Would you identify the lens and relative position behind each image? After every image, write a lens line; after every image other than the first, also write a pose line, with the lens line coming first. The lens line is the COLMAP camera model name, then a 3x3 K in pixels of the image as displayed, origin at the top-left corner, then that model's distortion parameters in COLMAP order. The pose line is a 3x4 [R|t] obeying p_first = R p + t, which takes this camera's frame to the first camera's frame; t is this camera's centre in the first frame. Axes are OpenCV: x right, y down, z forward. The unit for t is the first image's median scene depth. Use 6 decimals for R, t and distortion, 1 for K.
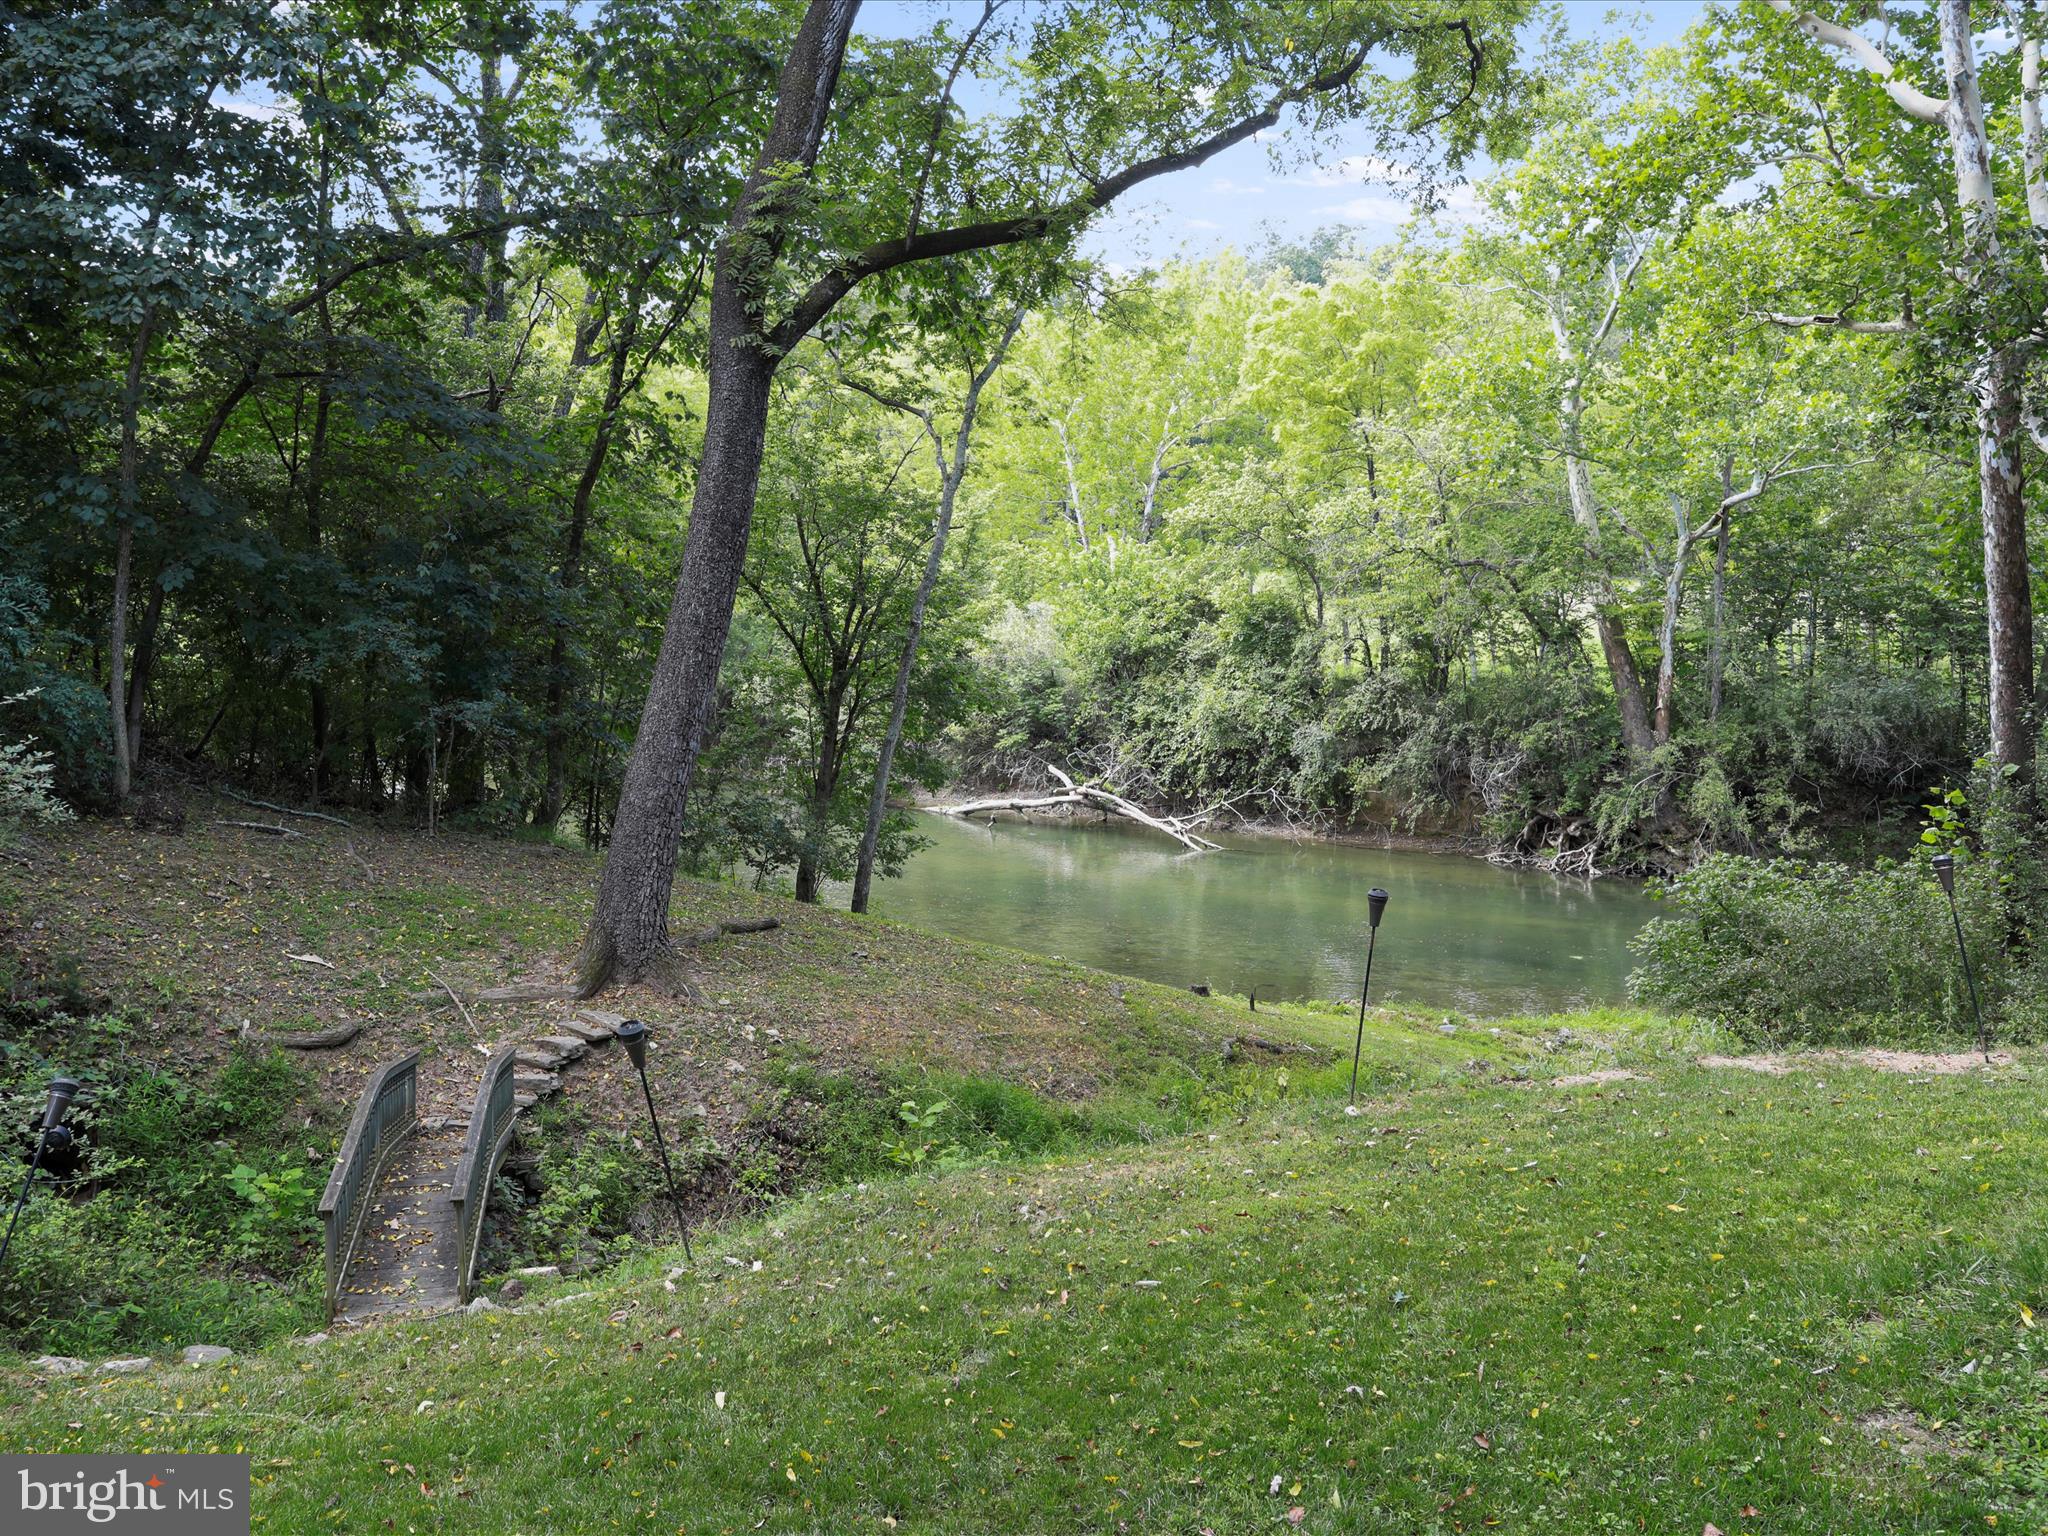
lens RADIAL K [[1803.9, 0, 1027.9], [0, 1803.9, 757.7], [0, 0, 1]] dist [-0.000319, 0.002357]
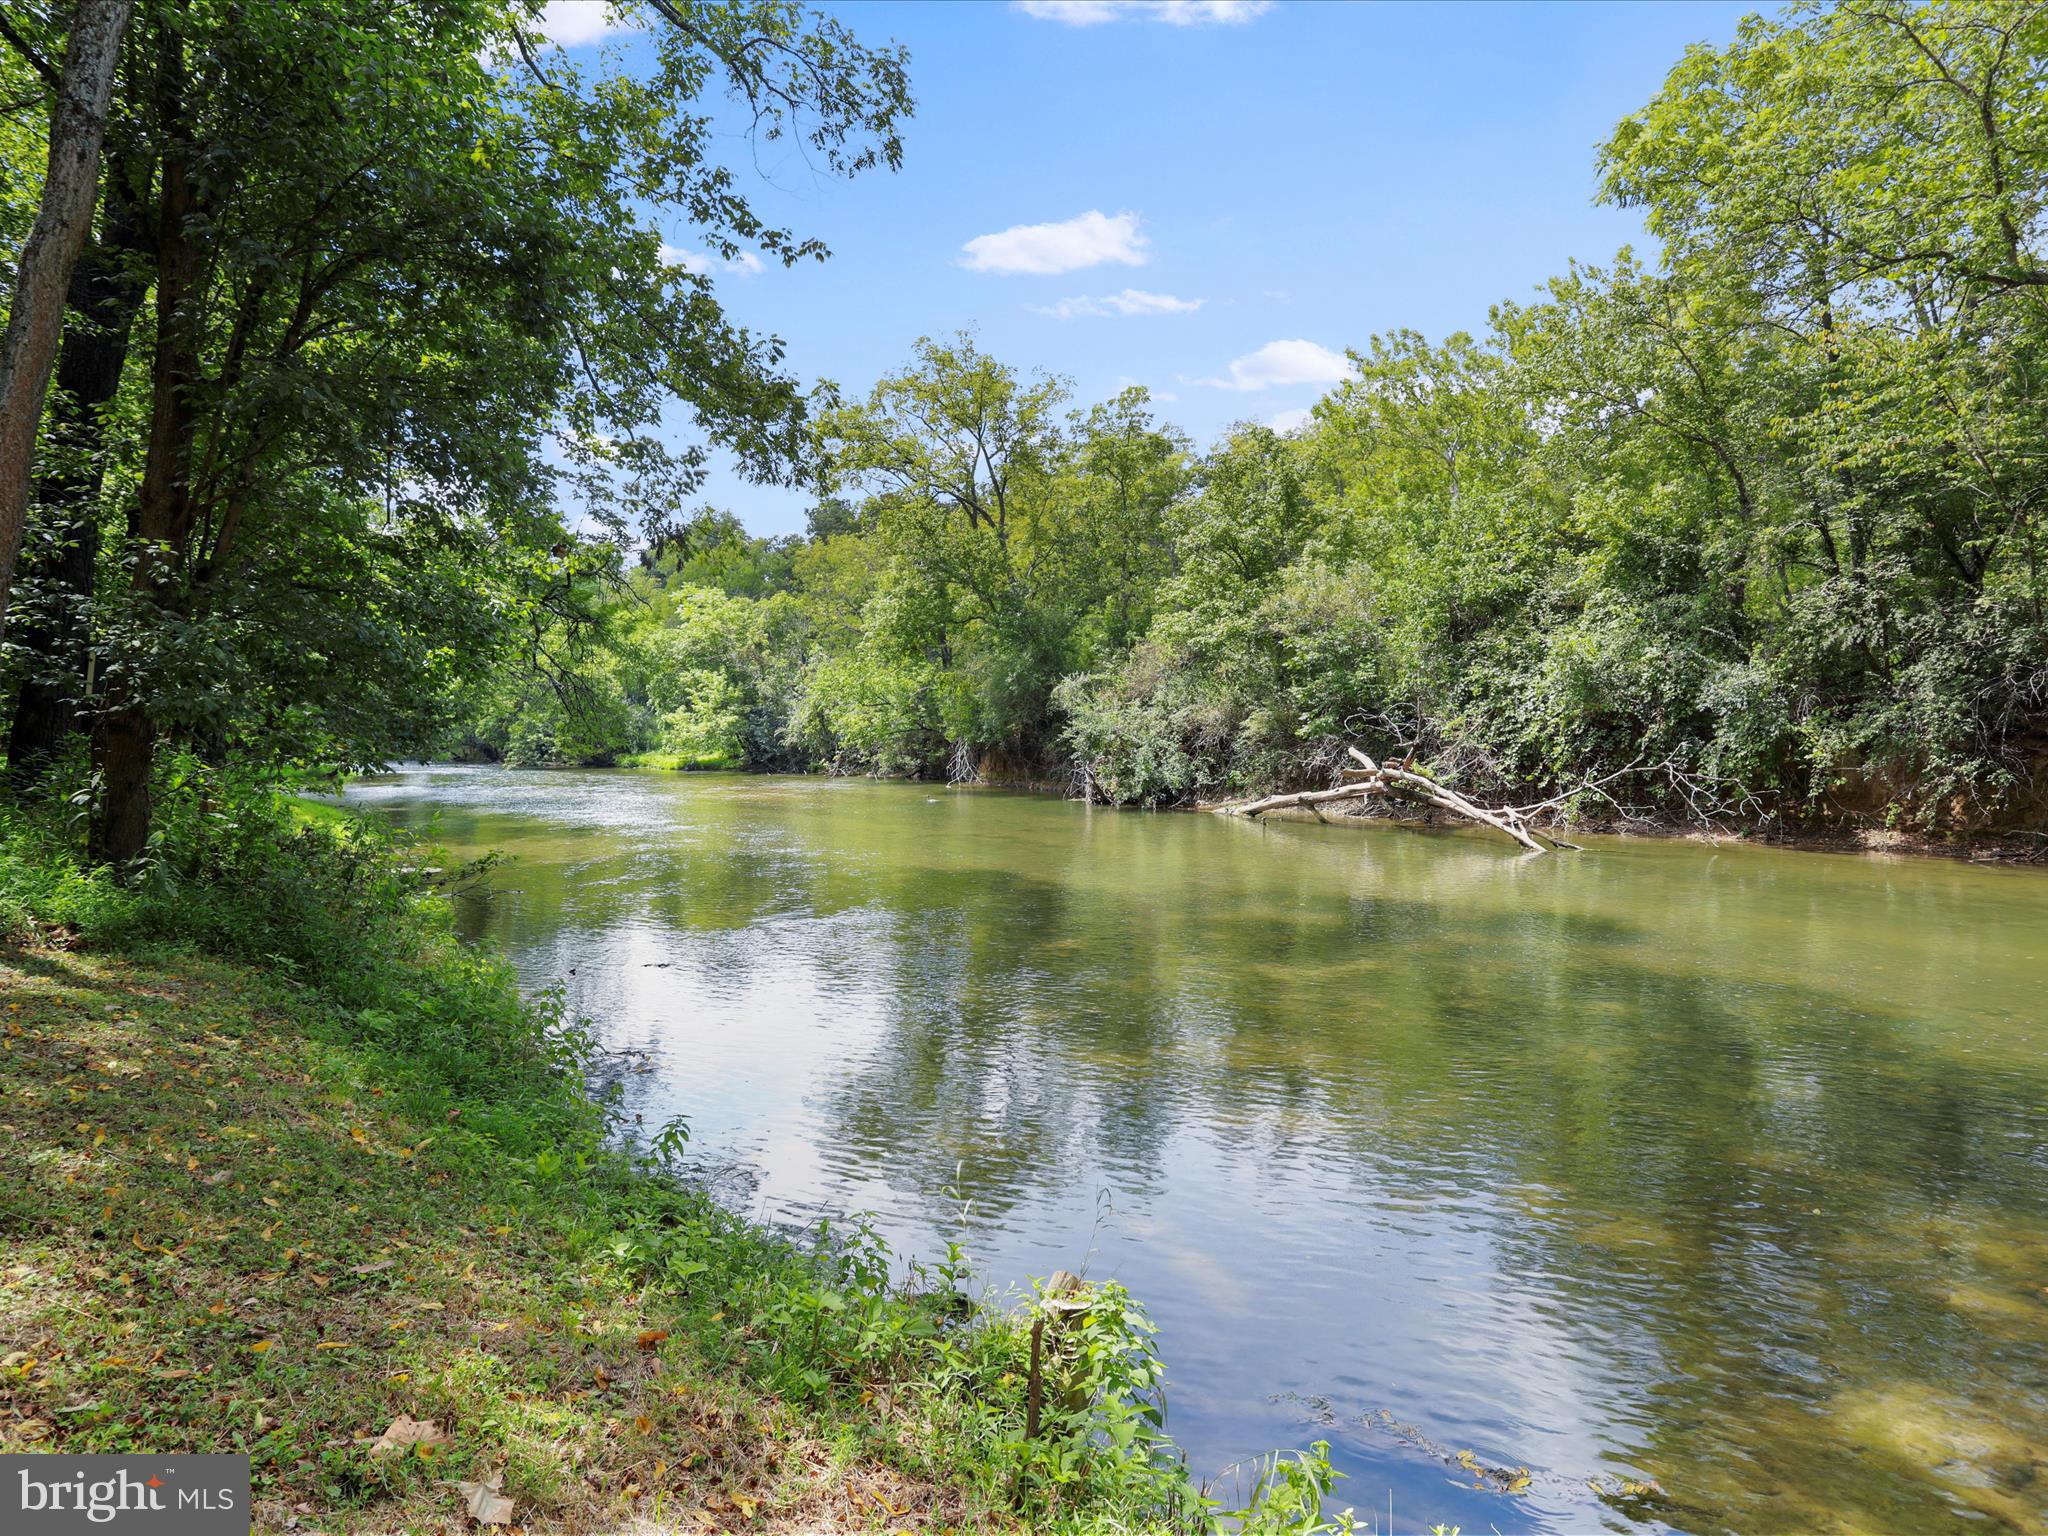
lens RADIAL K [[1139.3, 0, 1023.3], [0, 1139.3, 760.6], [0, 0, 1]] dist [-0.026444, 0.008124]
pose [[0.906559, -0.012774, -0.421885, 0.095725], [-0.019735, 0.997166, -0.072599, 0.051010], [0.421617, 0.074141, 0.903738, 0.521703]]
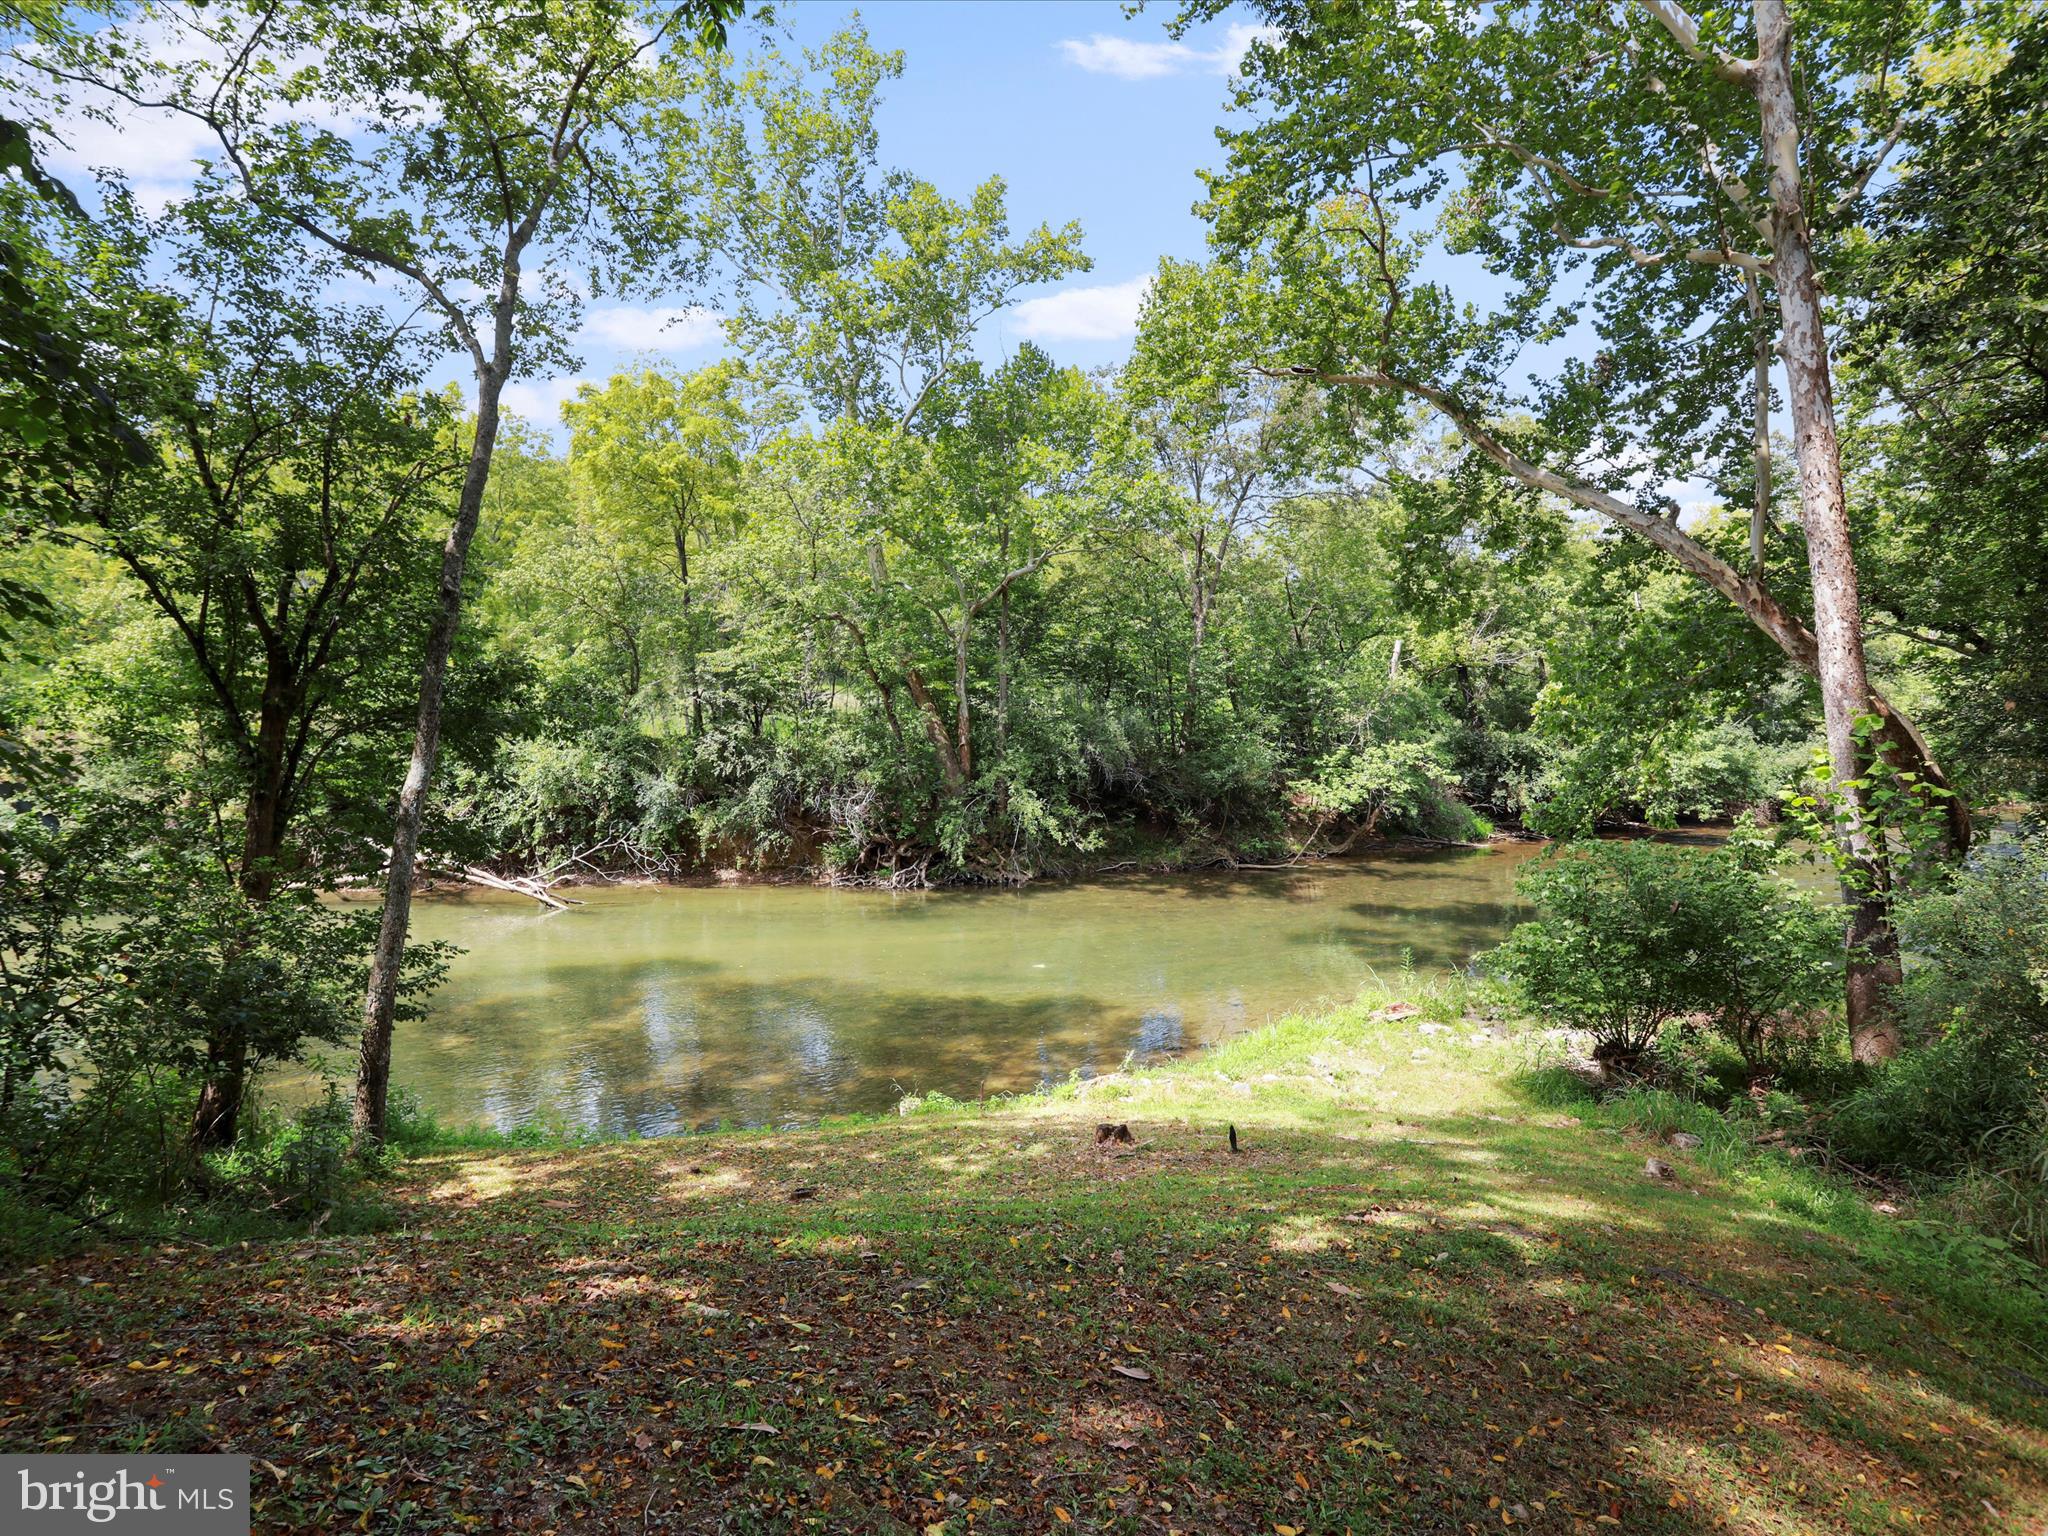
lens RADIAL K [[1139.3, 0, 1023.6], [0, 1139.3, 755.4], [0, 0, 1]] dist [-0.026444, 0.008124]
pose [[0.783636, -0.039825, 0.619943, -0.087245], [0.073696, 0.996856, -0.029116, 0.004610], [-0.616834, 0.068504, 0.784107, 0.335808]]
